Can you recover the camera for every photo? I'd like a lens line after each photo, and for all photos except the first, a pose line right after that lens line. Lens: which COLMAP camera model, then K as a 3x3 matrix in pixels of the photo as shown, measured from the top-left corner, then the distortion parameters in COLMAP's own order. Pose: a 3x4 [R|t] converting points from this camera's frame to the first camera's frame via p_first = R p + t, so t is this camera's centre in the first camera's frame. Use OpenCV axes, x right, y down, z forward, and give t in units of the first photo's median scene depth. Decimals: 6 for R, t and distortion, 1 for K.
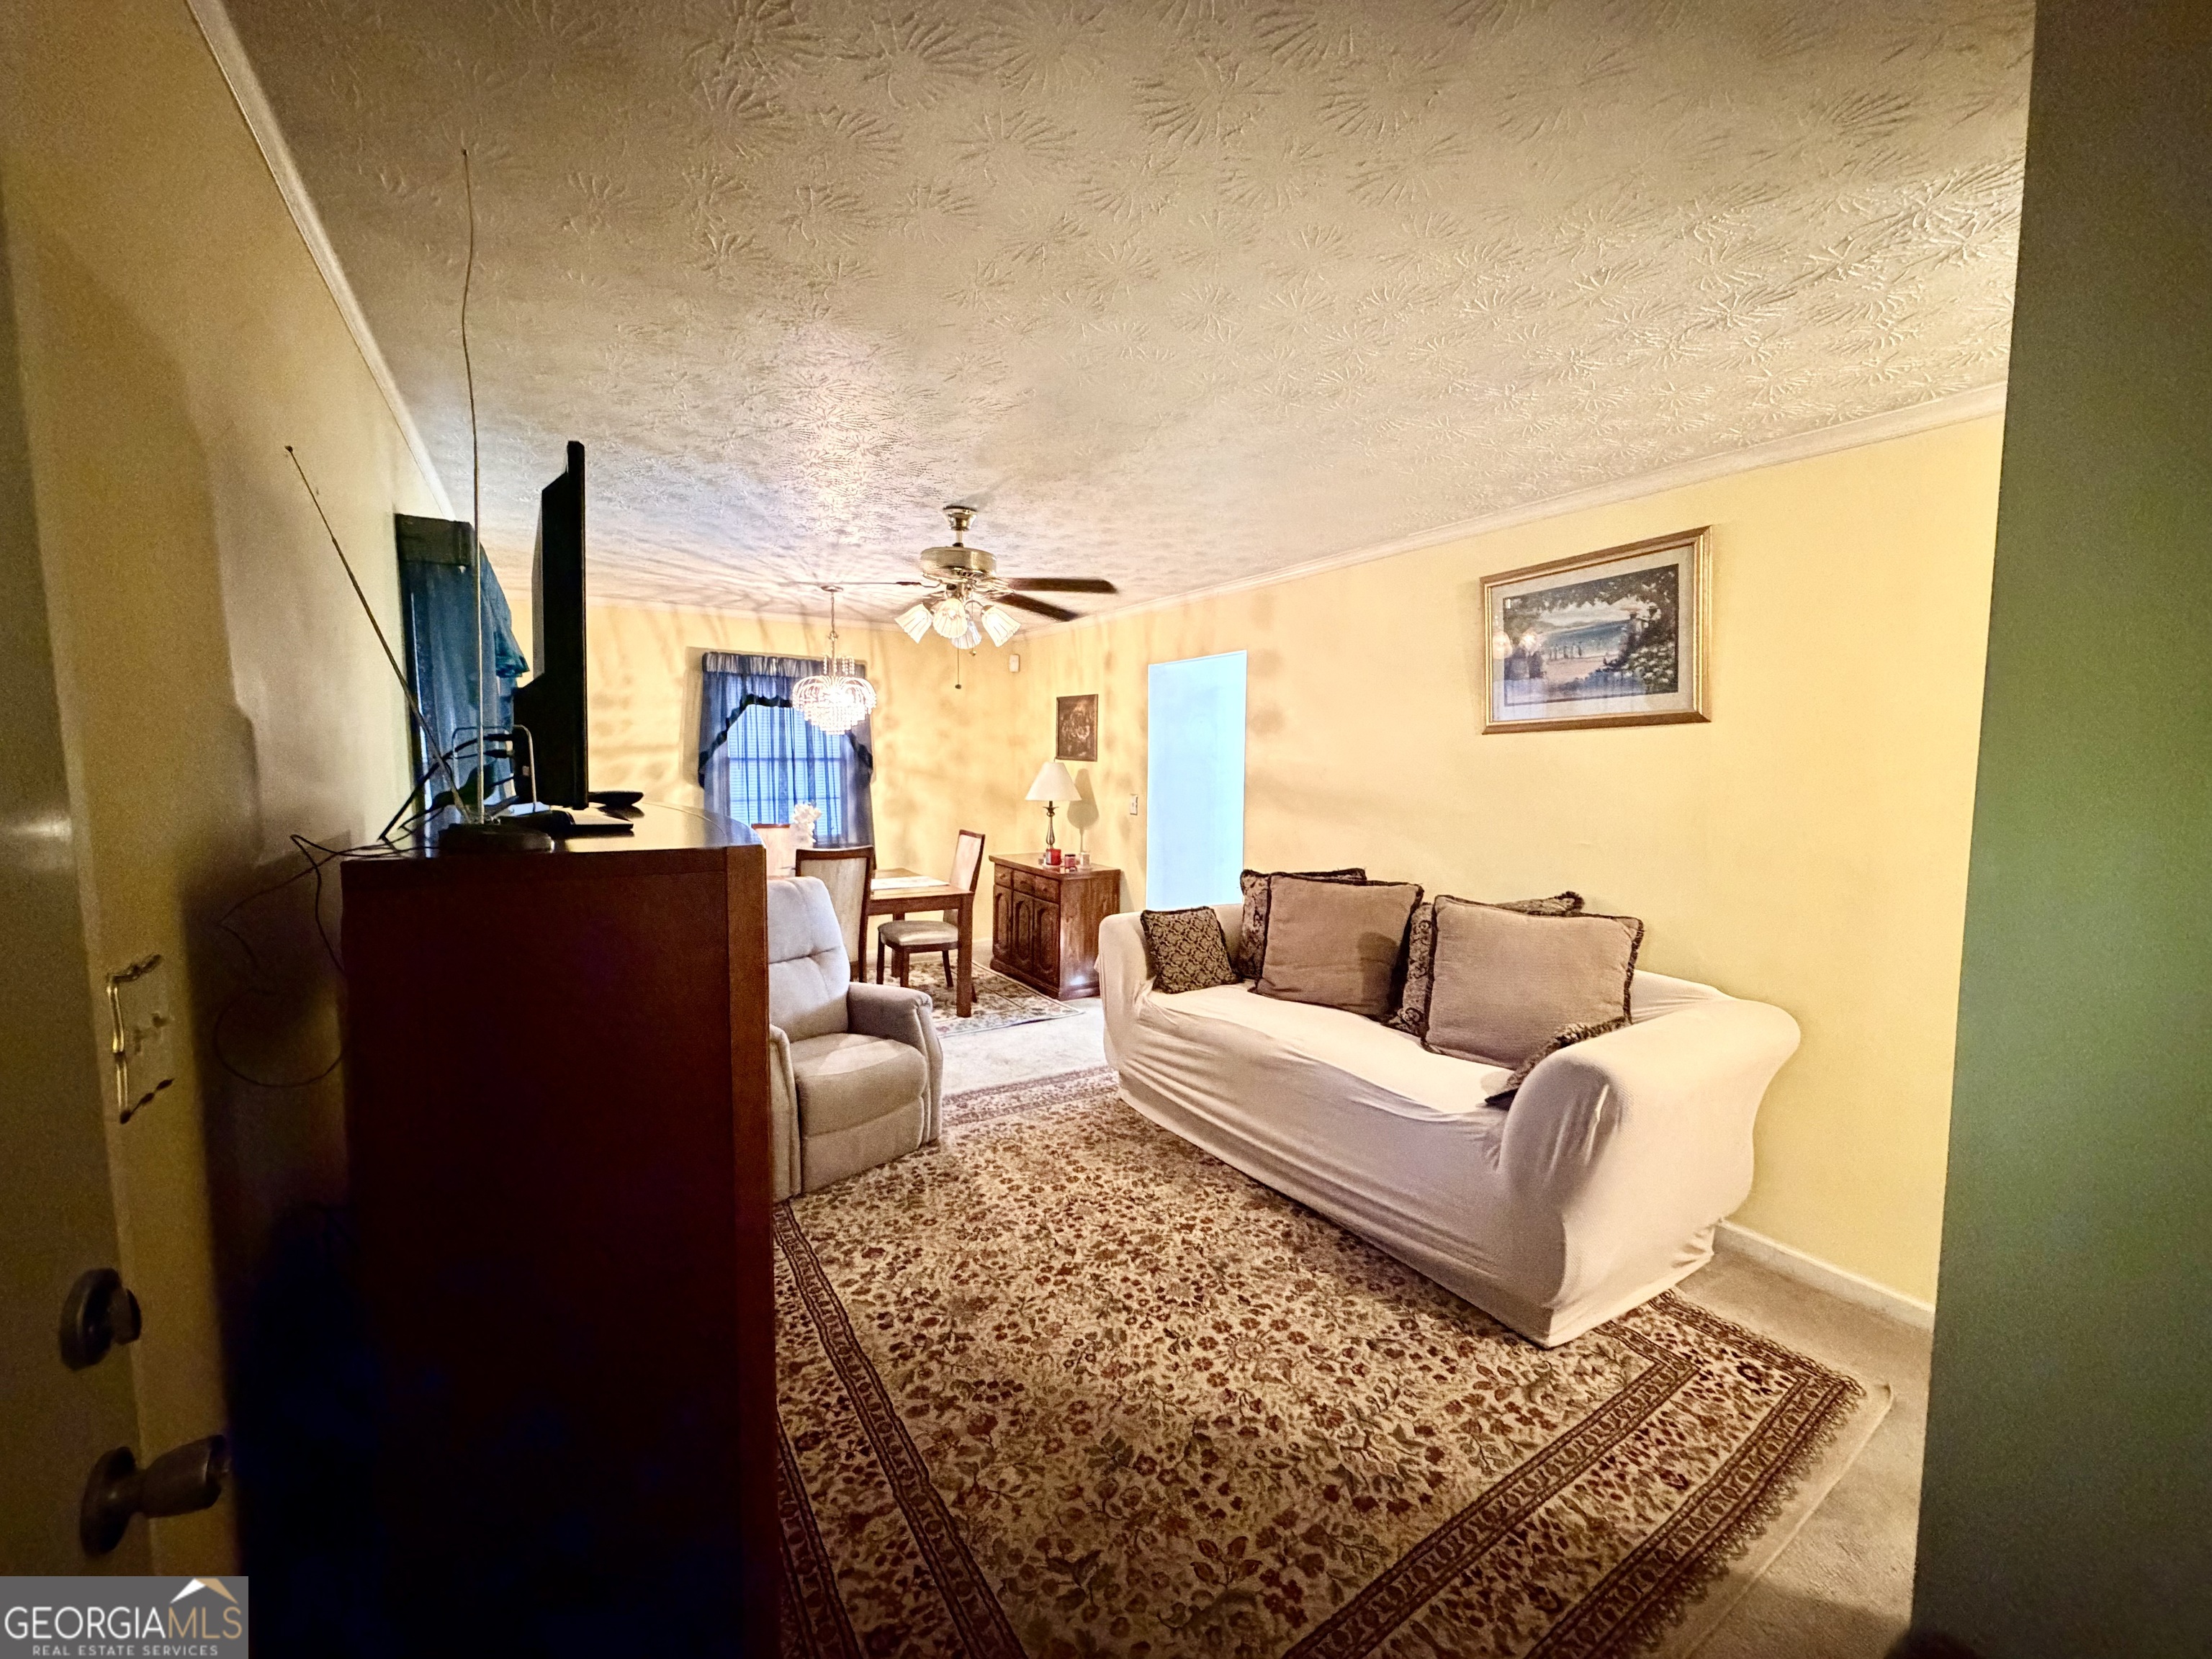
lens RADIAL K [[883.3, 0, 1103.7], [0, 883.3, 830.6], [0, 0, 1]] dist [-0.000438, 0.000176]
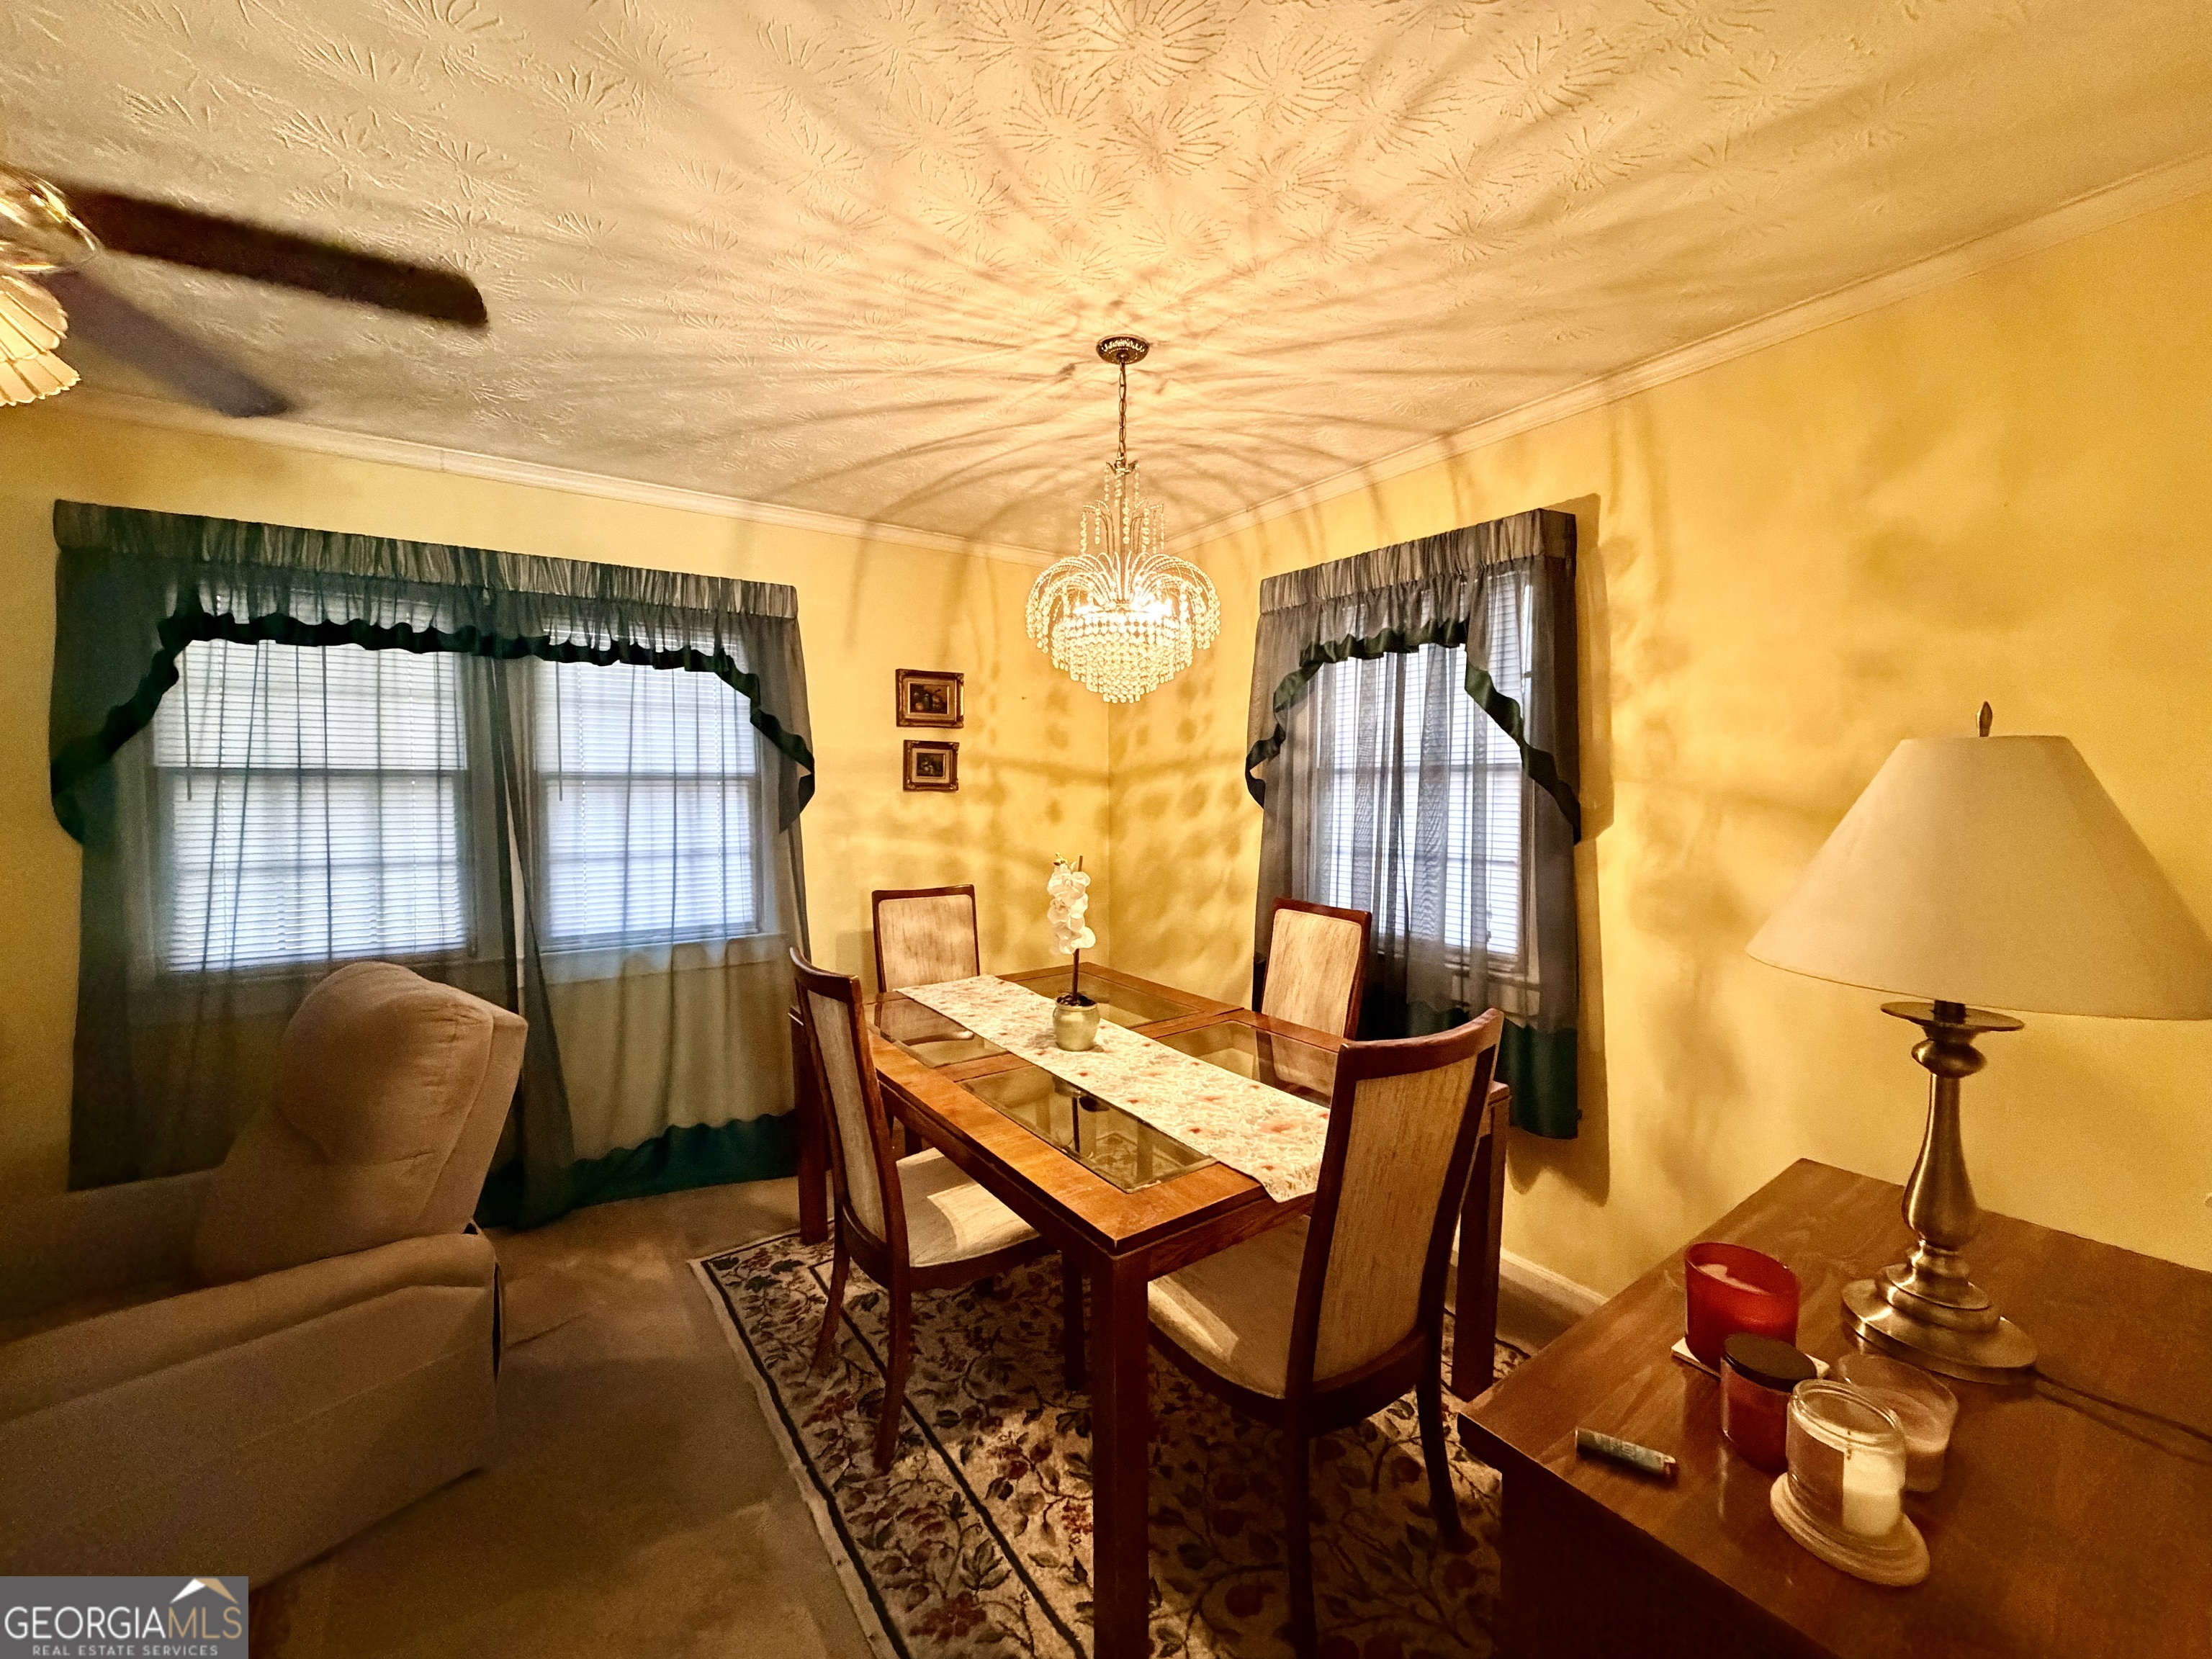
lens RADIAL K [[883.3, 0, 1102.0], [0, 883.3, 829.3], [0, 0, 1]] dist [-0.000438, 0.000176]
pose [[0.032639, 0.039848, -0.998673, 0.170818], [-0.083162, 0.995848, 0.037018, -0.095983], [0.996001, 0.081844, 0.035817, 1.475700]]
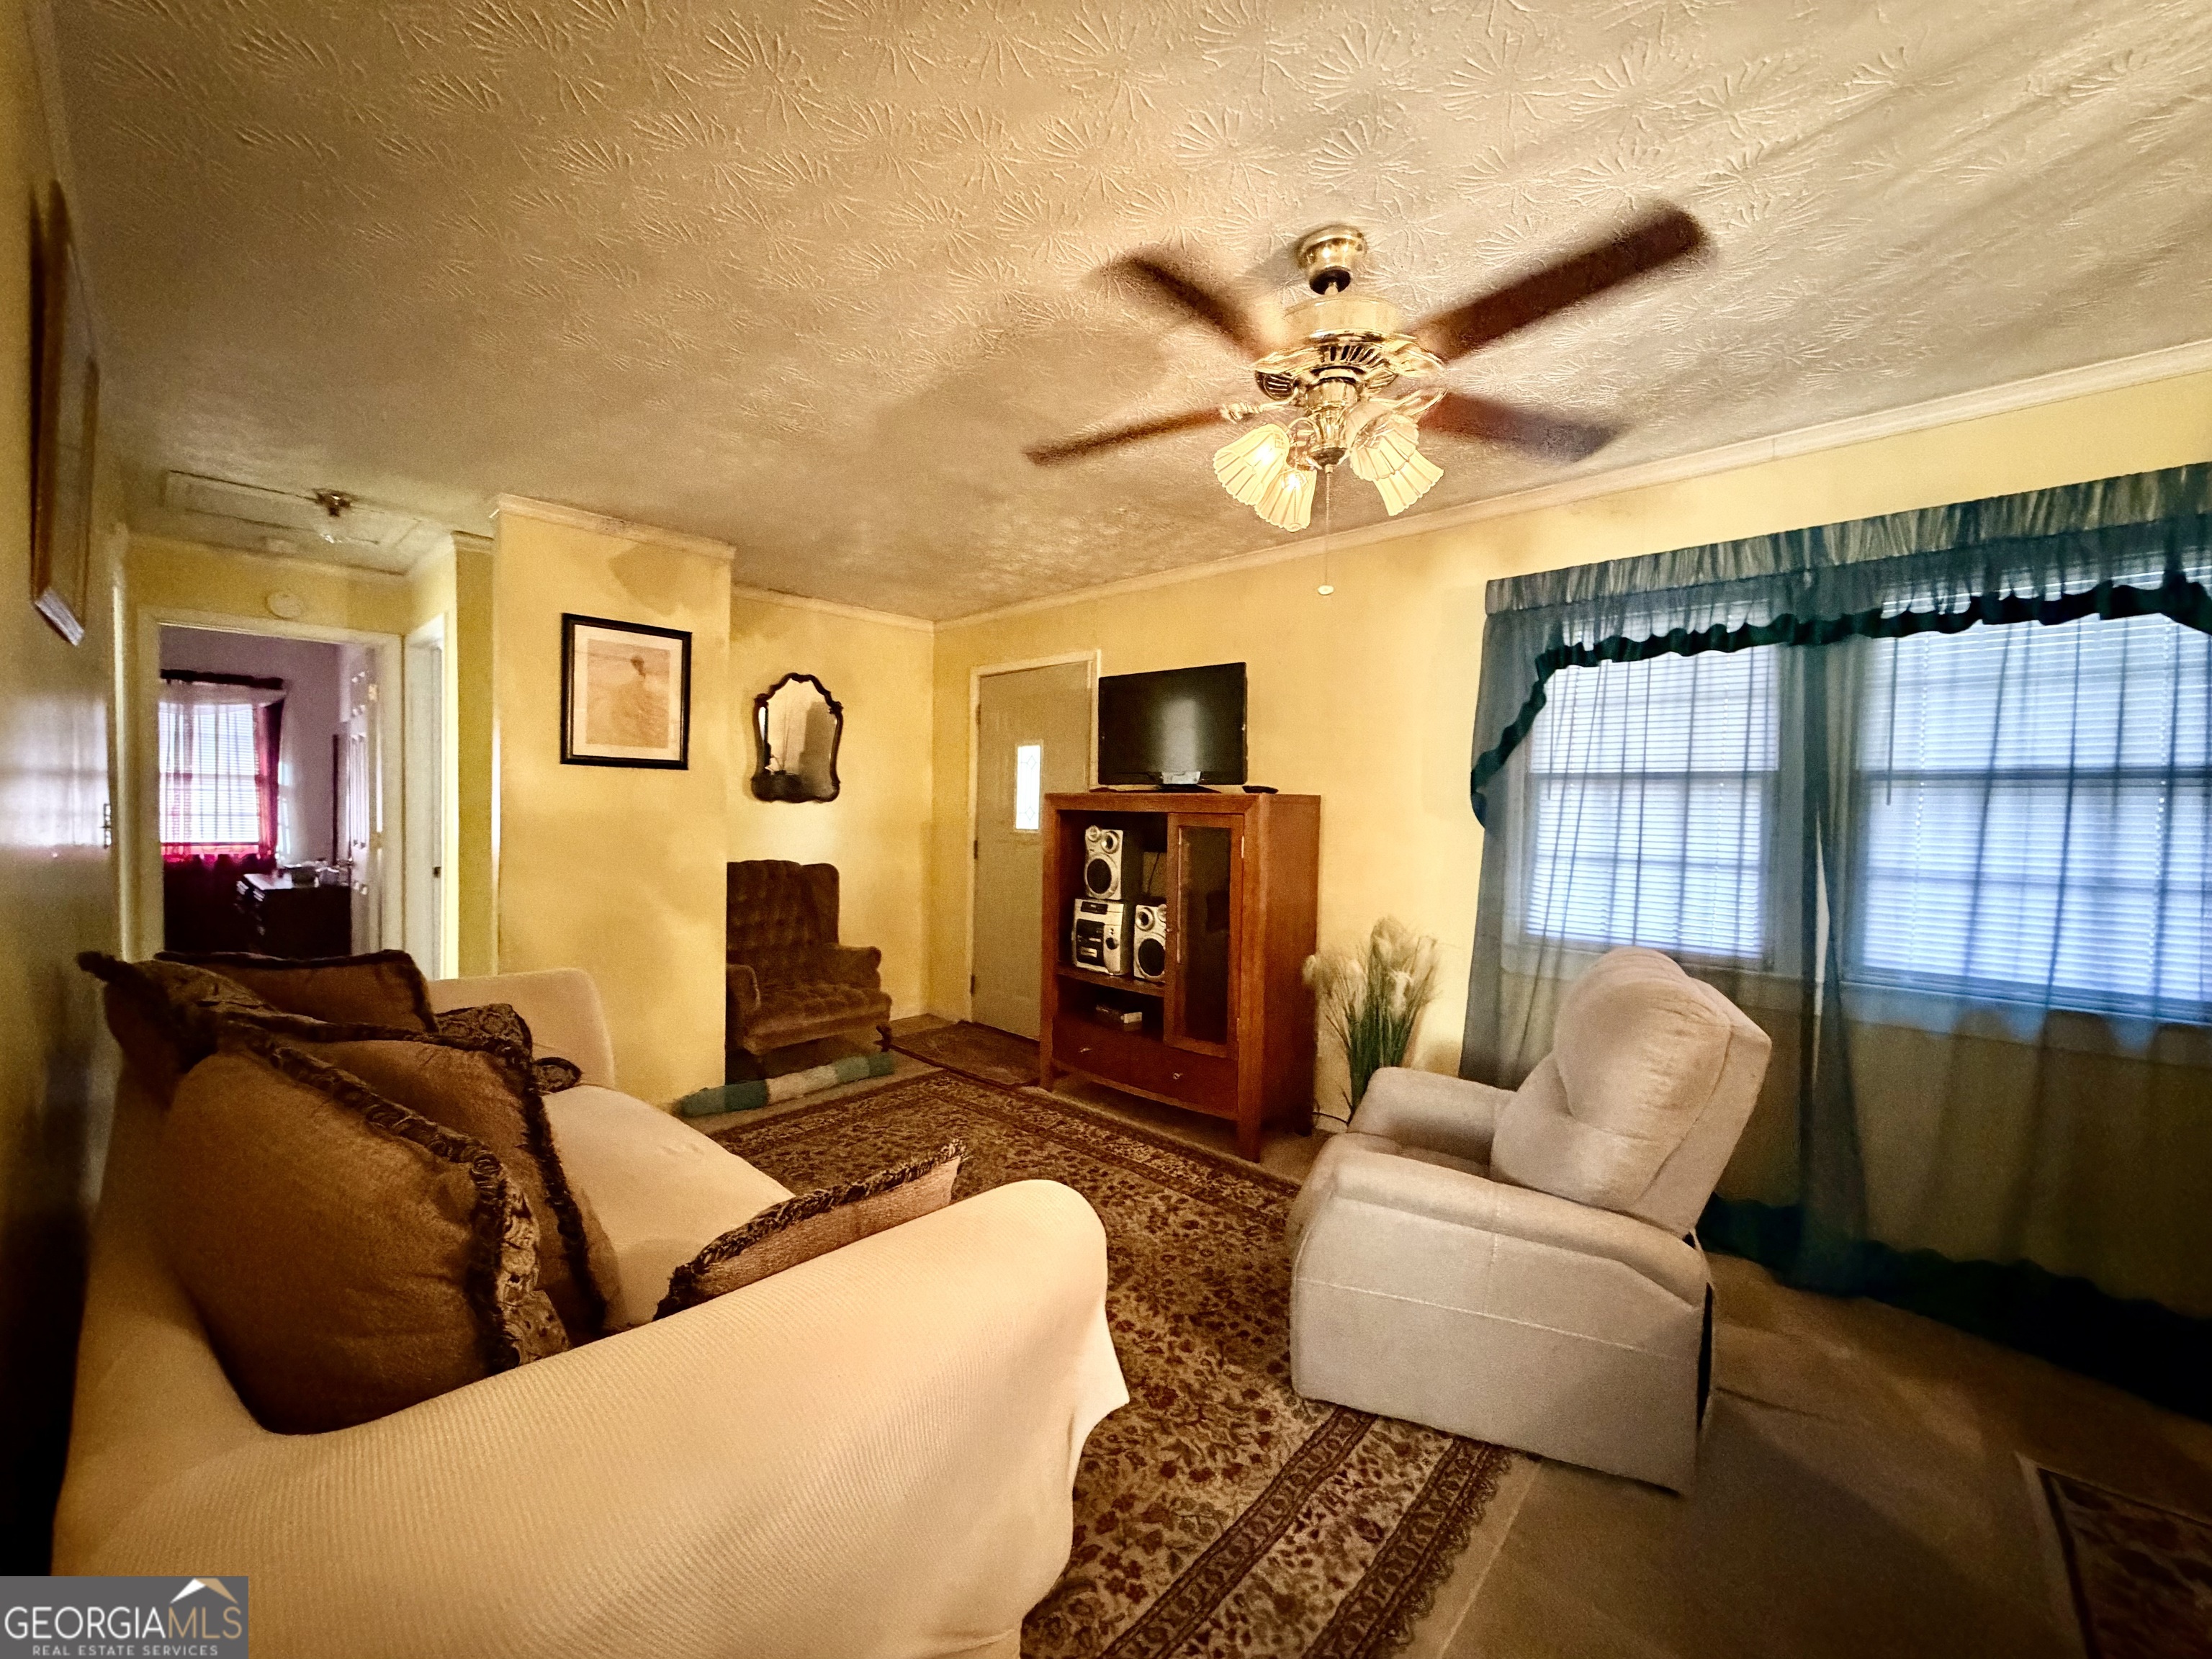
lens RADIAL K [[883.3, 0, 1099.8], [0, 883.3, 832.0], [0, 0, 1]] dist [-0.000438, 0.000176]
pose [[-0.967048, -0.014769, -0.254166, 0.092241], [-0.044669, 0.992673, 0.112274, -0.078059], [0.250645, 0.119928, -0.960622, 1.511595]]
